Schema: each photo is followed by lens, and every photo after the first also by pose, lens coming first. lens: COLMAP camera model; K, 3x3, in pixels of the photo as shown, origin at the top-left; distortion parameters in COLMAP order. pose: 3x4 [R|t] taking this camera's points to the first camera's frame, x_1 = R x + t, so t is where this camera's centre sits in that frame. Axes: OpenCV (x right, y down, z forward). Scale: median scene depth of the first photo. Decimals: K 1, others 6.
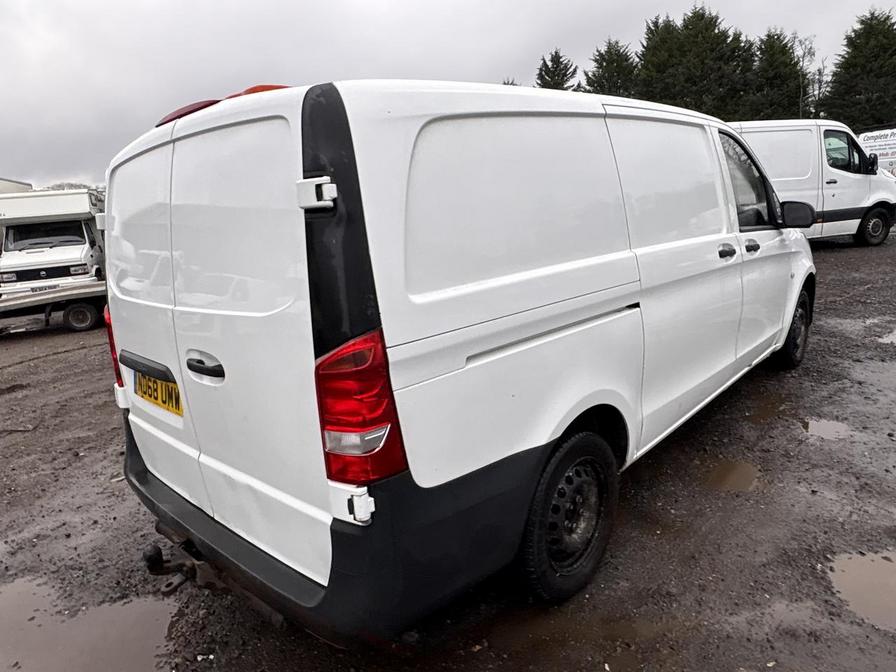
lens RADIAL K [[575.6, 0, 442.9], [0, 575.6, 340.2], [0, 0, 1]] dist [-0.000711, -0.001228]
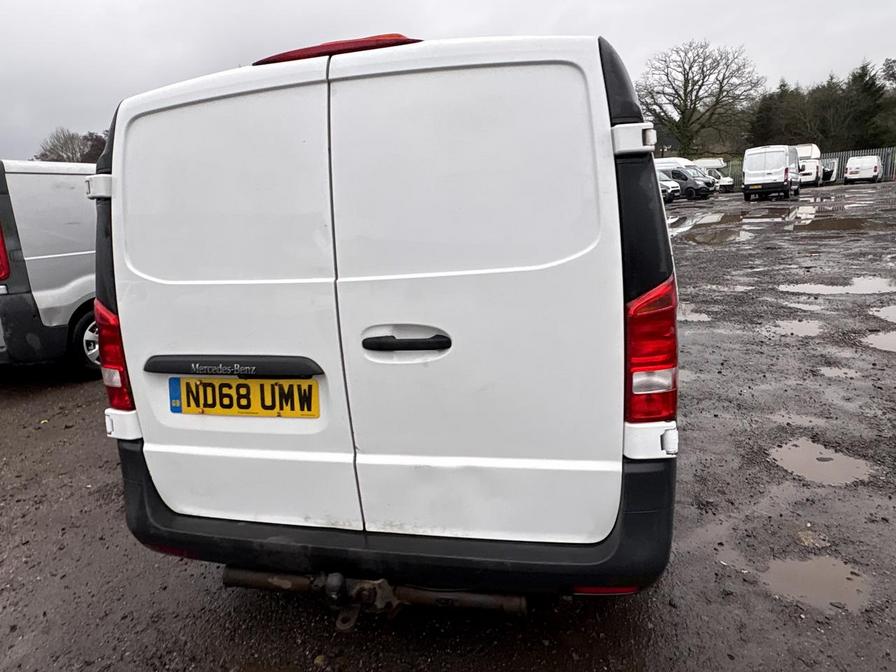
lens RADIAL K [[575.6, 0, 444.9], [0, 575.6, 339.1], [0, 0, 1]] dist [-0.000711, -0.001228]
pose [[0.869919, -0.088204, 0.485242, -0.756476], [0.106656, 0.994241, -0.010481, 0.055555], [-0.481523, 0.060872, 0.874317, 0.204928]]
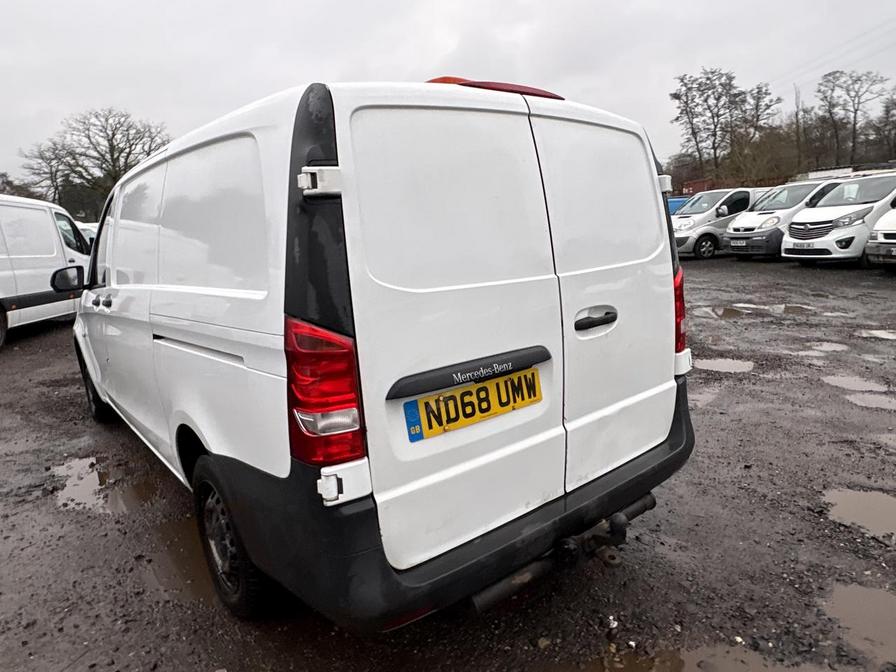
lens RADIAL K [[575.6, 0, 454.0], [0, 575.6, 327.9], [0, 0, 1]] dist [-0.000711, -0.001228]
pose [[0.129079, -0.084975, 0.987987, -1.515772], [0.273034, 0.960857, 0.046970, -0.065879], [-0.953305, 0.263692, 0.147227, 1.067851]]
